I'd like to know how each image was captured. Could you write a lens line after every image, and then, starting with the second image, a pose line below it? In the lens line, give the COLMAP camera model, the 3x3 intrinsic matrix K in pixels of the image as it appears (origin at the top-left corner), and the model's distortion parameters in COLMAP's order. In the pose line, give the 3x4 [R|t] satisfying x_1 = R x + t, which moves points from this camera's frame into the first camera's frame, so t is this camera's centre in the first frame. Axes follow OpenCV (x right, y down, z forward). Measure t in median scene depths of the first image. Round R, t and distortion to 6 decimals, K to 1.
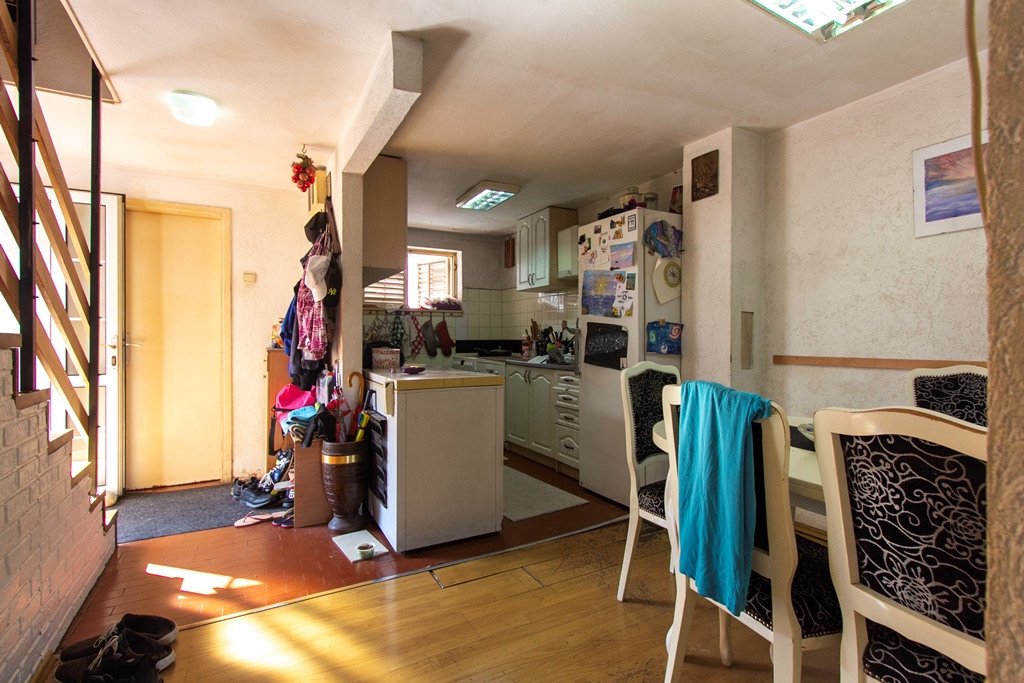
lens RADIAL K [[480.7, 0, 508.8], [0, 480.7, 331.9], [0, 0, 1]] dist [0.002155, 0.000090]
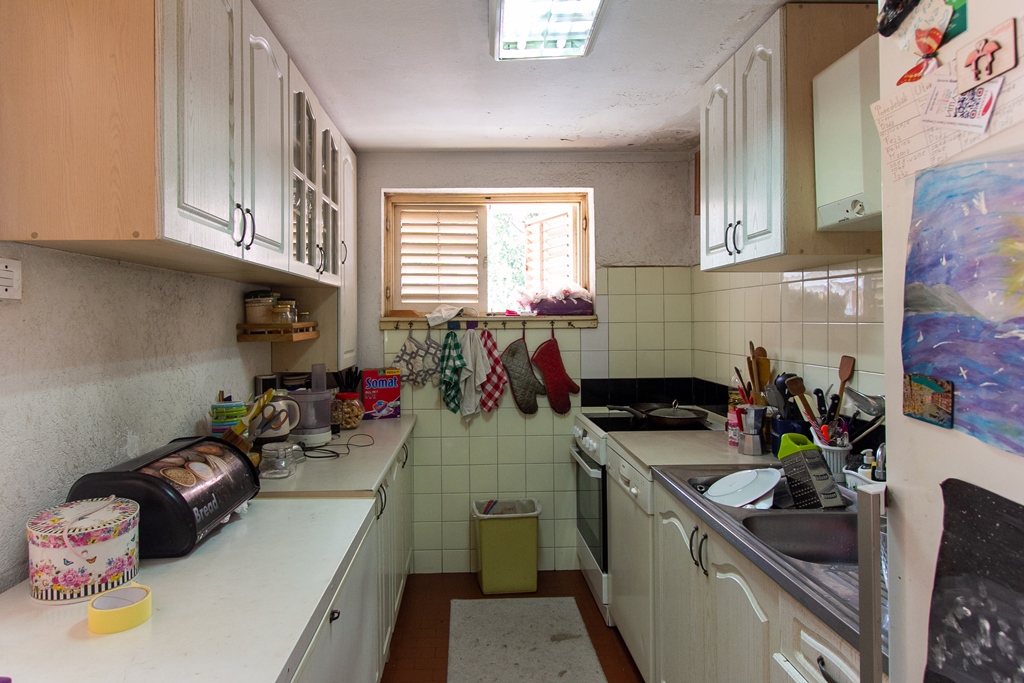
lens RADIAL K [[596.6, 0, 459.7], [0, 596.6, 319.1], [0, 0, 1]] dist [0.003552, 0.000227]
pose [[0.874106, -0.008044, -0.485669, 0.074604], [0.012262, 0.999910, 0.005507, -0.049438], [0.485581, -0.010769, 0.874125, 0.467266]]
